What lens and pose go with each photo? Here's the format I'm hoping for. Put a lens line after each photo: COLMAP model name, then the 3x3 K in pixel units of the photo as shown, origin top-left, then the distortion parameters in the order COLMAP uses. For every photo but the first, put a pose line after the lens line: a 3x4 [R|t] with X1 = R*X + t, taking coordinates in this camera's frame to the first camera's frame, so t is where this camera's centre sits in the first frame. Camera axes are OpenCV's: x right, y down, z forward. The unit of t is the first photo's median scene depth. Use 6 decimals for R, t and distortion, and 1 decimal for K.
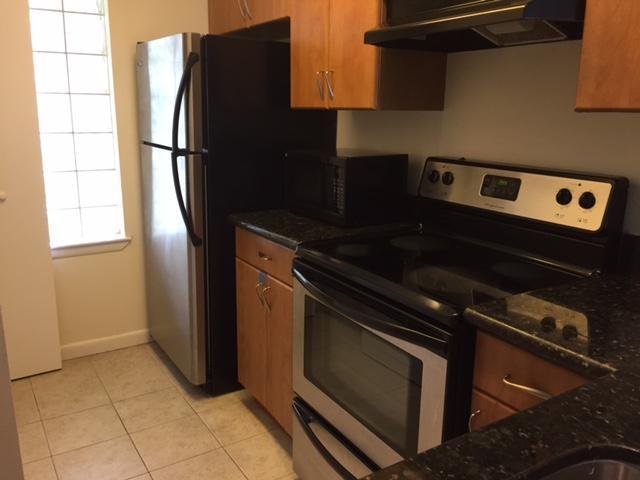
lens RADIAL K [[559.5, 0, 318.5], [0, 559.5, 227.2], [0, 0, 1]] dist [0.061126, -0.011725]
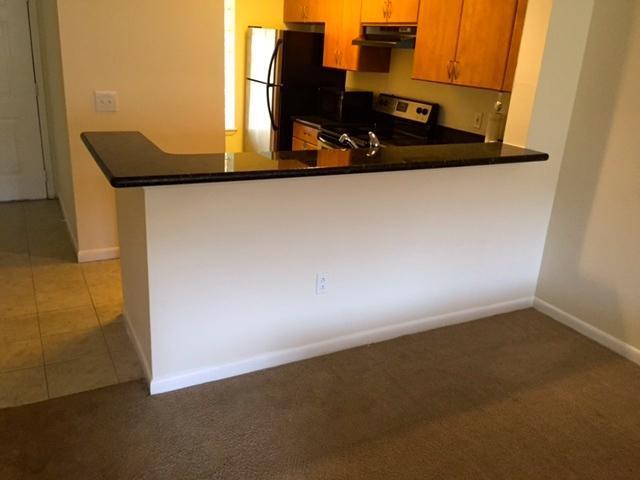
lens RADIAL K [[559.5, 0, 318.5], [0, 559.5, 227.2], [0, 0, 1]] dist [0.061126, -0.011725]
pose [[0.995635, 0.070962, -0.060624, 0.121060], [-0.063941, 0.991783, 0.110810, 0.176327], [0.067989, -0.106450, 0.991991, -1.331882]]
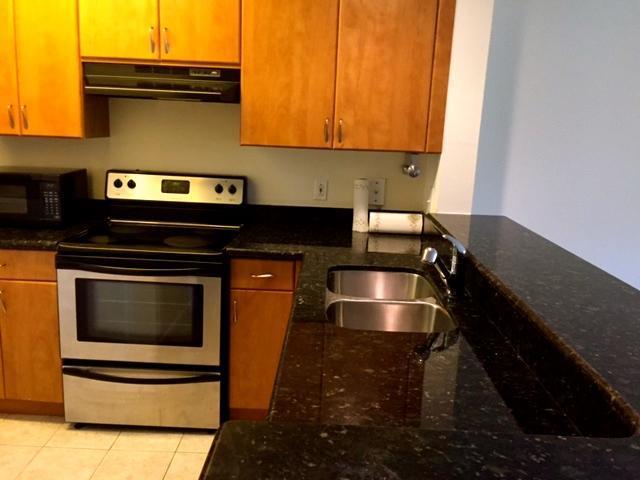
lens RADIAL K [[559.5, 0, 318.5], [0, 559.5, 227.2], [0, 0, 1]] dist [0.061126, -0.011725]
pose [[0.544415, -0.145686, 0.826068, -0.700685], [0.140030, 0.986767, 0.081741, -0.025744], [-0.827045, 0.071173, 0.557611, -0.211448]]
